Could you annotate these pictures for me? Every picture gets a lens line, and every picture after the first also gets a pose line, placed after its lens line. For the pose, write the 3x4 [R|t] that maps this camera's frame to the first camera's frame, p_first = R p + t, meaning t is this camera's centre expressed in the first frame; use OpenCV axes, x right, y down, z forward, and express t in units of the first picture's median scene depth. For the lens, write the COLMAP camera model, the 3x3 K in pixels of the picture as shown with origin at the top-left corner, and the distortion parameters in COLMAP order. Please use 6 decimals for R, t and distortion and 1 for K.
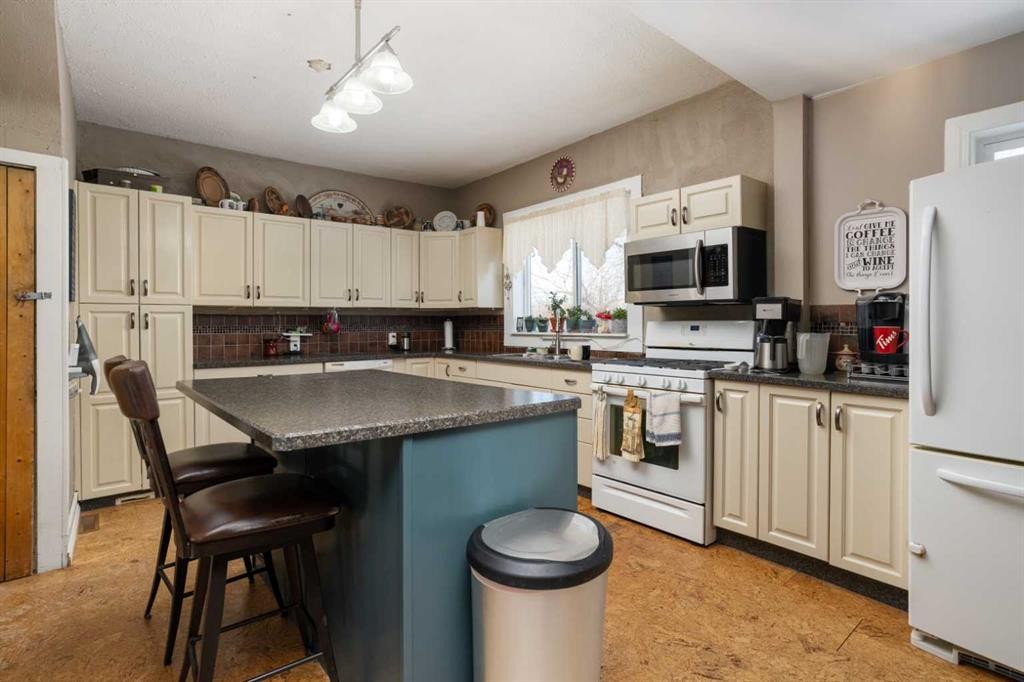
lens RADIAL K [[509.9, 0, 509.9], [0, 509.9, 324.6], [0, 0, 1]] dist [0.004782, 0.001483]
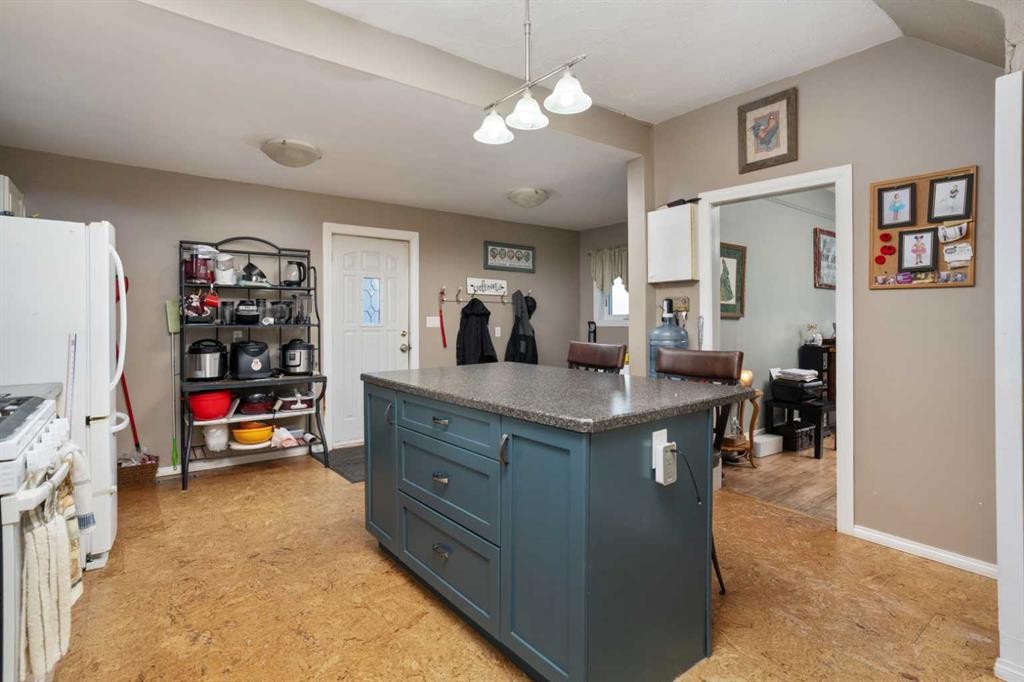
lens RADIAL K [[509.9, 0, 509.9], [0, 509.9, 324.6], [0, 0, 1]] dist [0.004782, 0.001483]
pose [[-0.999238, 0.009026, 0.037977, -0.100454], [0.009230, 0.999944, 0.005193, -0.002143], [-0.037928, 0.005539, -0.999265, 0.694205]]
